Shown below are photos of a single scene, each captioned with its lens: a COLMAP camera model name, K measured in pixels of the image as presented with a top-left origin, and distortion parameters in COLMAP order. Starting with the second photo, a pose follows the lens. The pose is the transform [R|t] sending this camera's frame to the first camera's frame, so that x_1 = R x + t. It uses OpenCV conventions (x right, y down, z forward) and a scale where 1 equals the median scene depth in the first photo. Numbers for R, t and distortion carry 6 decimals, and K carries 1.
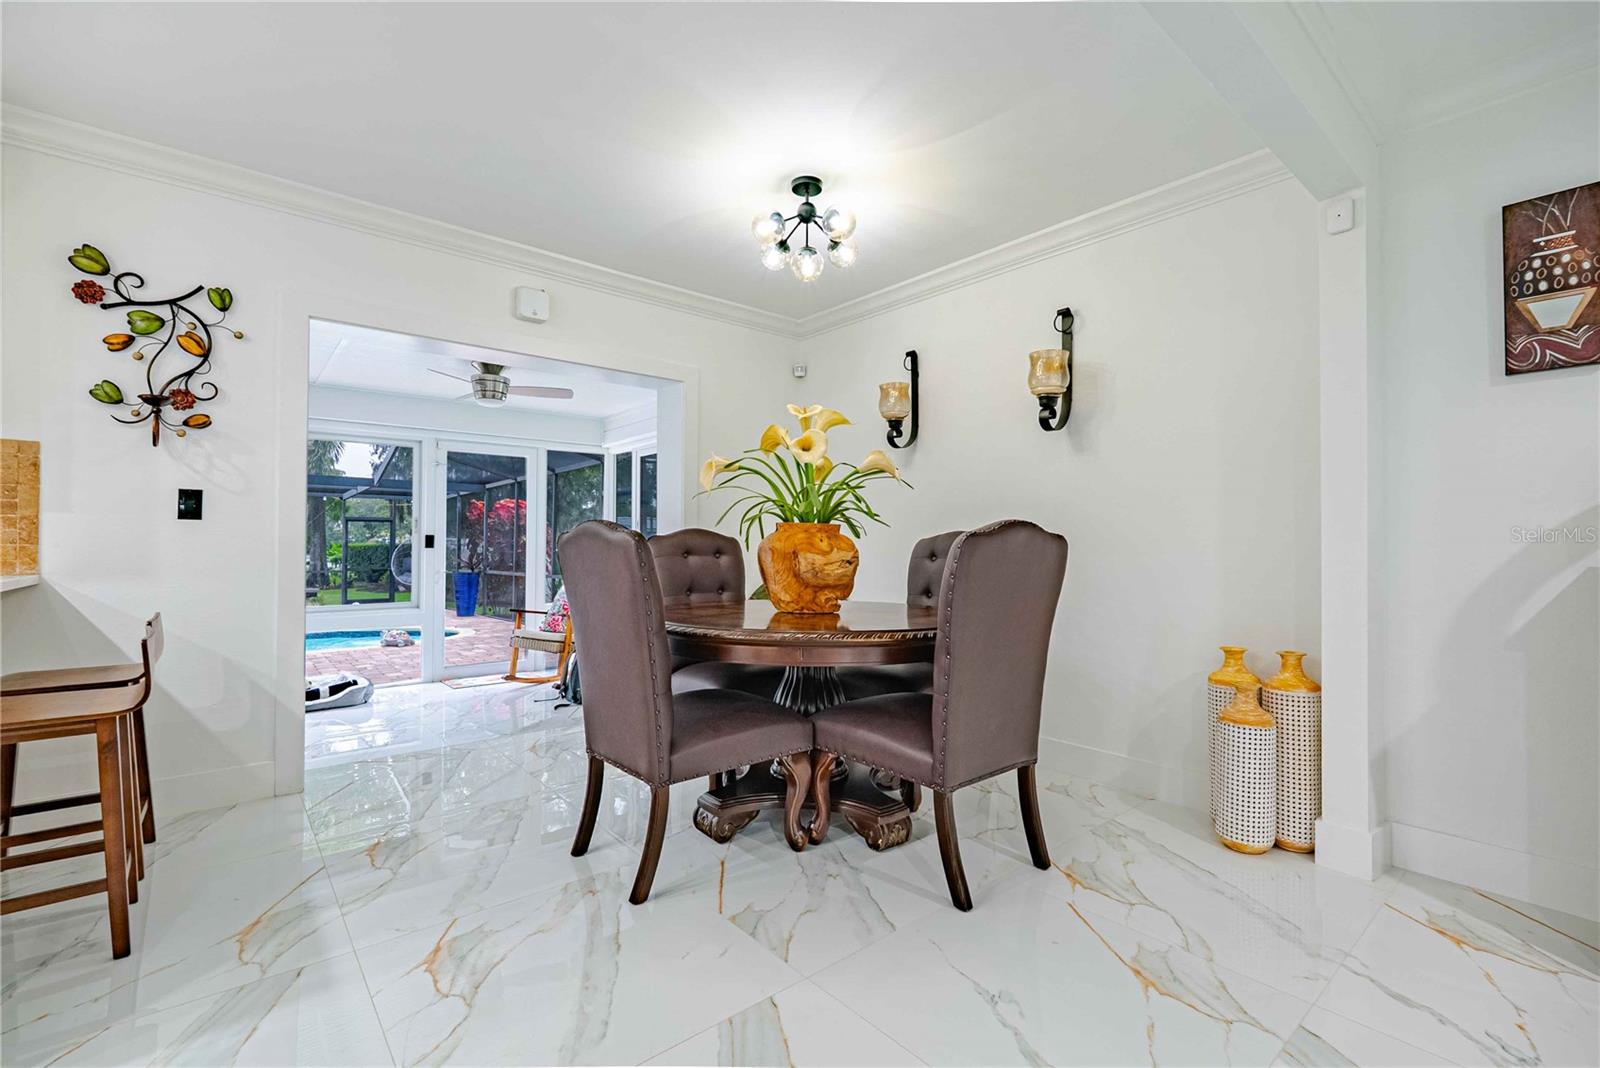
lens RADIAL K [[763.5, 0, 800.0], [0, 763.5, 534.0], [0, 0, 1]] dist [-0.005364, 0.000171]
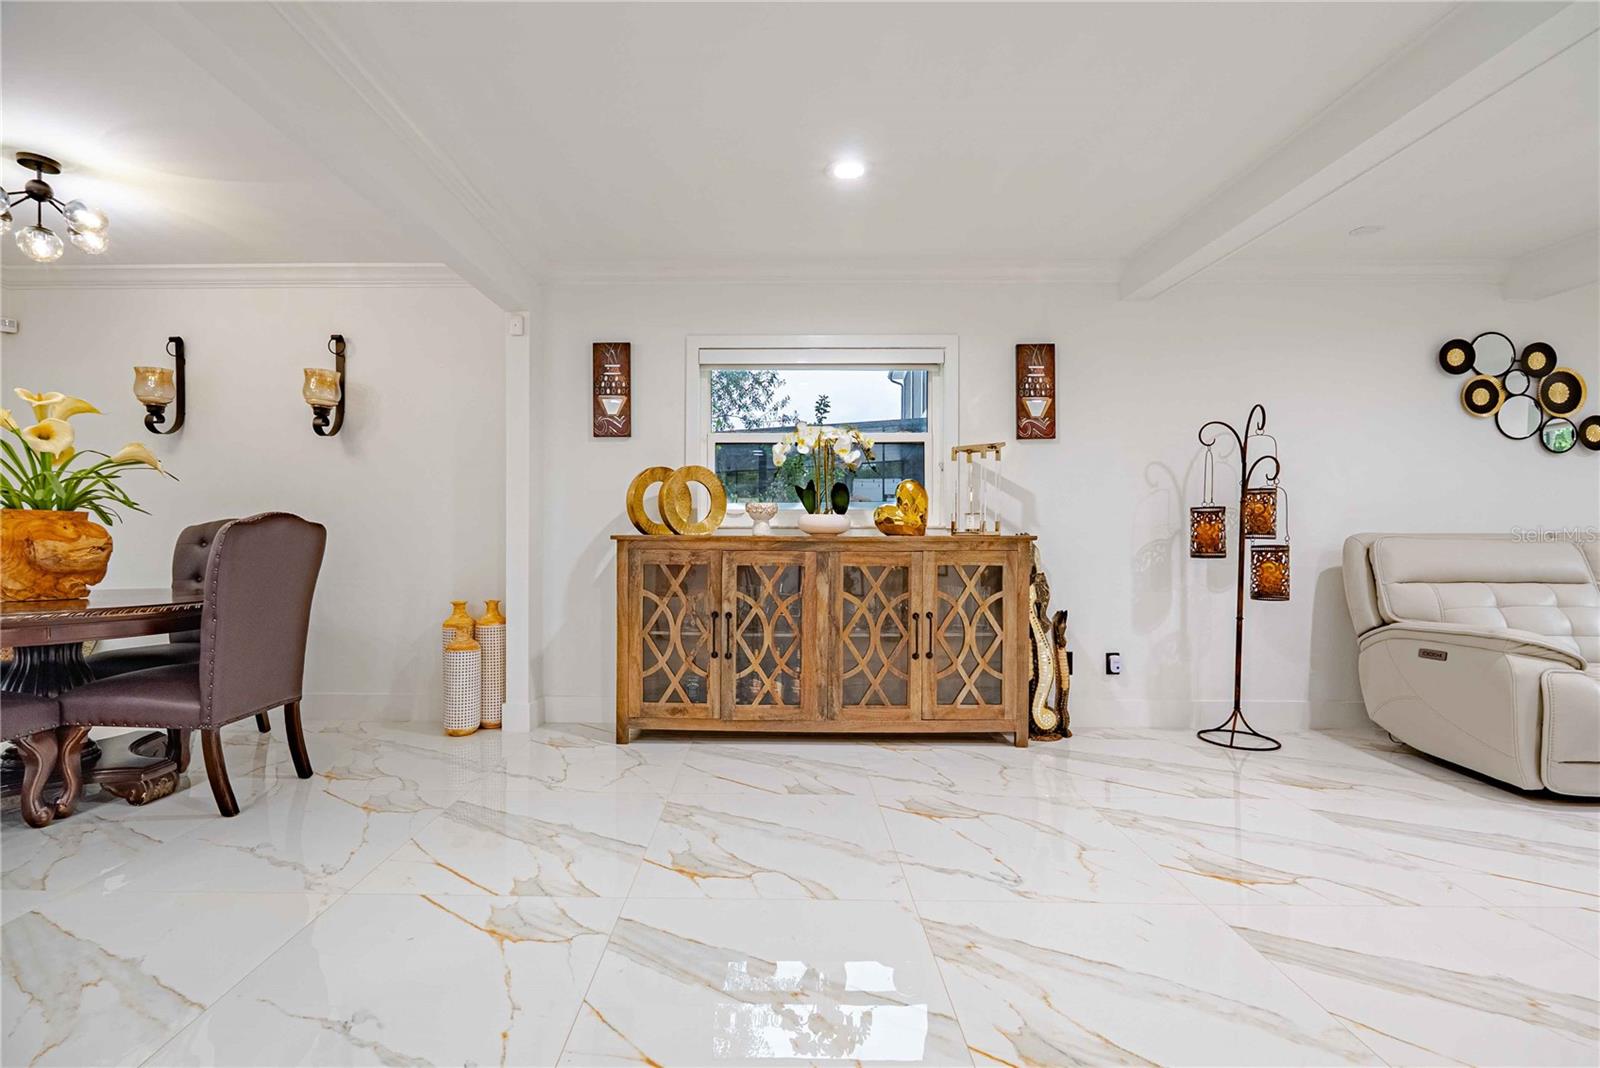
lens RADIAL K [[763.5, 0, 800.0], [0, 763.5, 534.0], [0, 0, 1]] dist [-0.005364, 0.000171]
pose [[0.674029, -0.007206, 0.738670, -0.060105], [-0.007013, 0.999845, 0.016152, -0.006568], [-0.738672, -0.016067, 0.673874, -0.410849]]
